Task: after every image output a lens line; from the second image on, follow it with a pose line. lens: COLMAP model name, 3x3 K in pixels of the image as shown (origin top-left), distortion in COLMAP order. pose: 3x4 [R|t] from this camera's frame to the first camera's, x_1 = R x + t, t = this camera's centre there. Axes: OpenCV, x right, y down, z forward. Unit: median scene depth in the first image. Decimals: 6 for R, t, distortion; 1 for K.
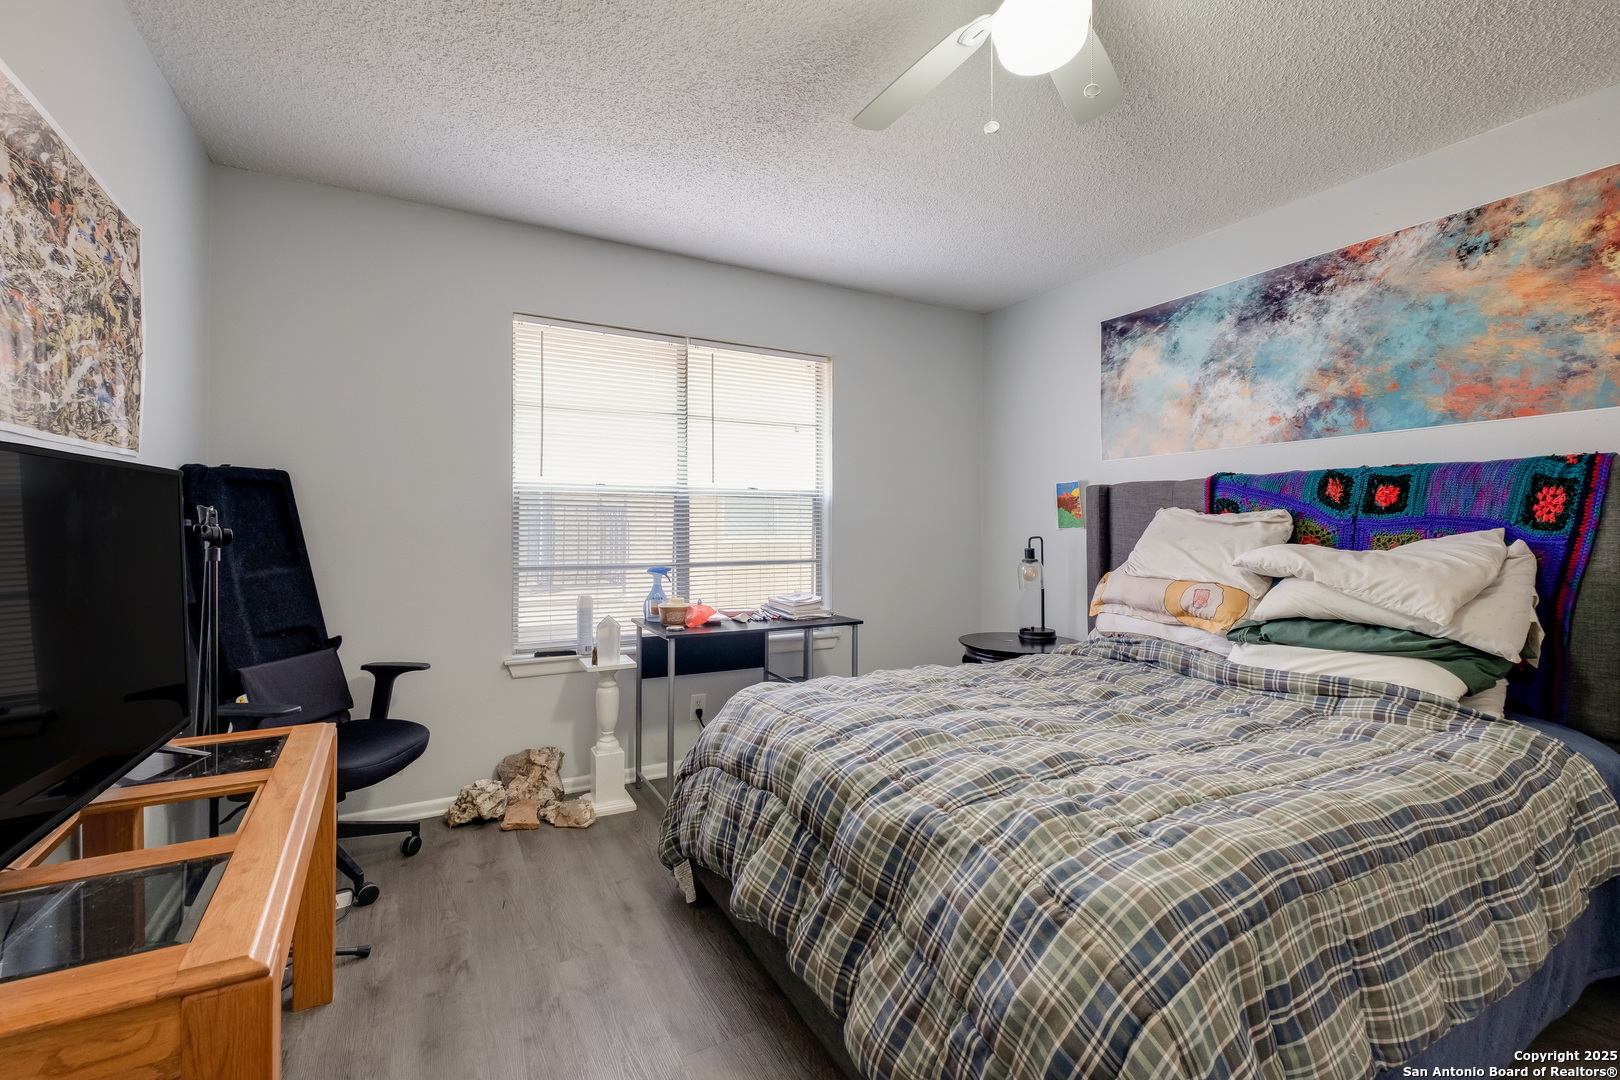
lens RADIAL K [[705.3, 0, 807.9], [0, 705.3, 544.0], [0, 0, 1]] dist [-0.004395, -0.000656]
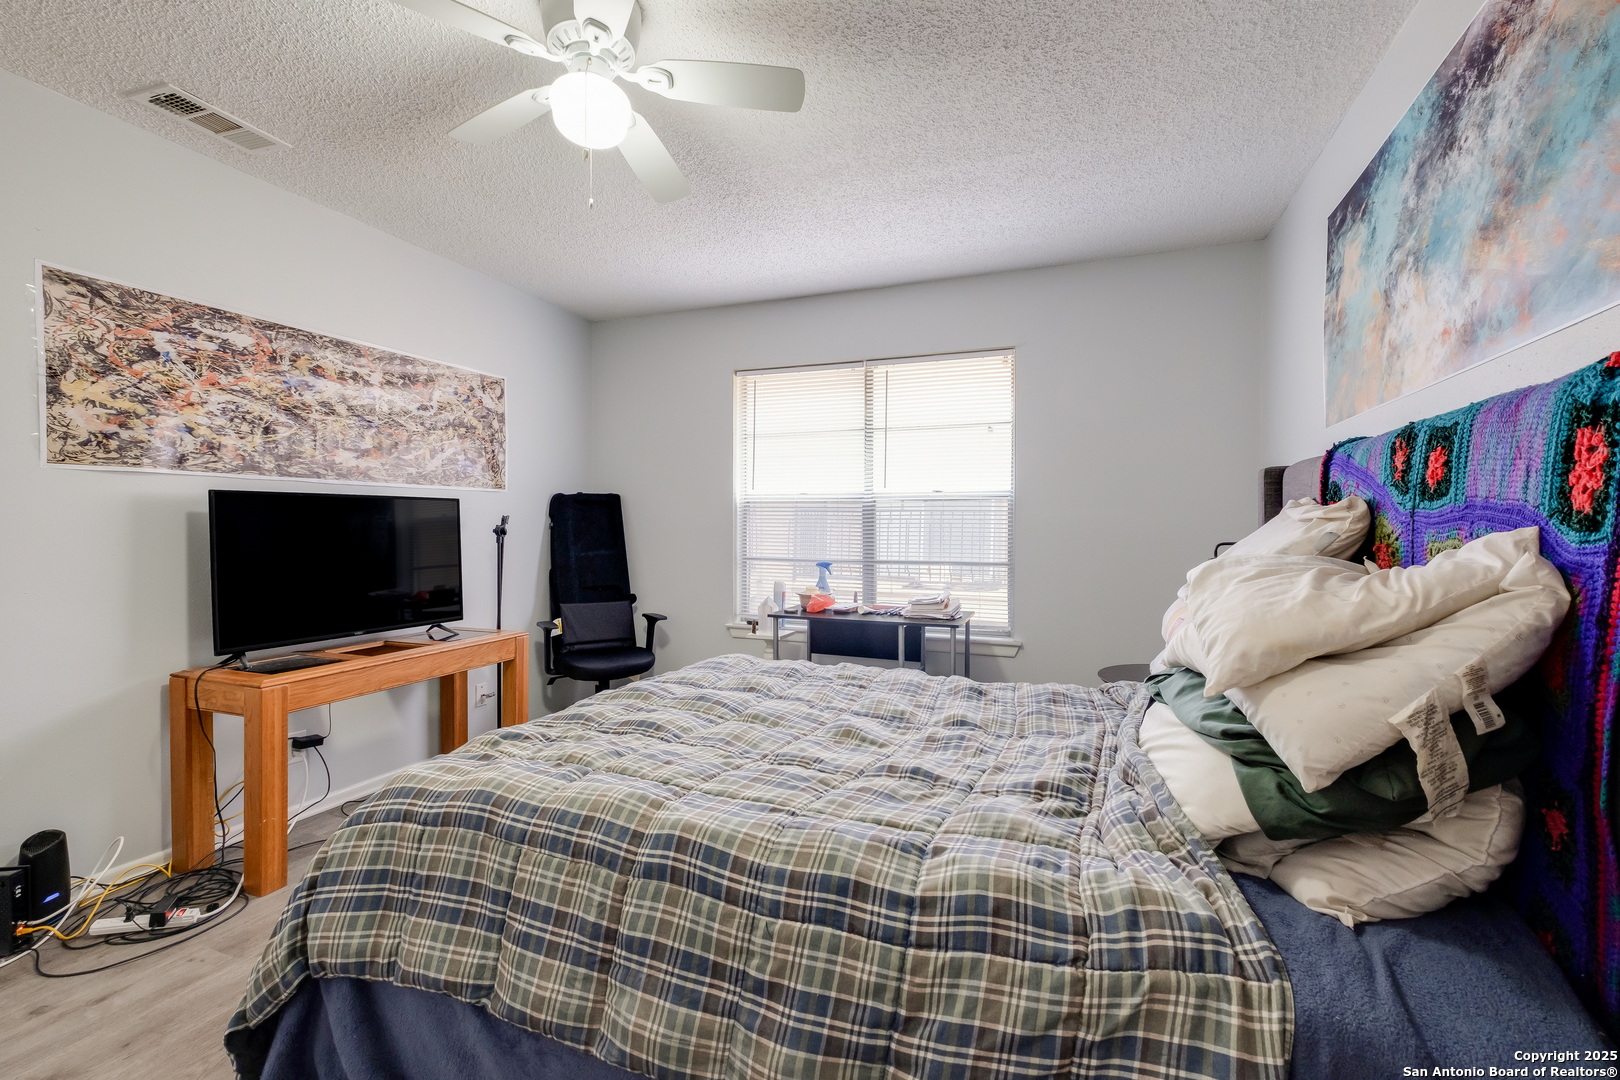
lens RADIAL K [[700.3, 0, 812.1], [0, 700.3, 545.8], [0, 0, 1]] dist [0.009788, -0.000387]
pose [[0.635345, 0.021136, -0.771939, 0.764889], [-0.024365, 0.999676, 0.007318, -0.002410], [0.771844, 0.014158, 0.635654, 0.260121]]
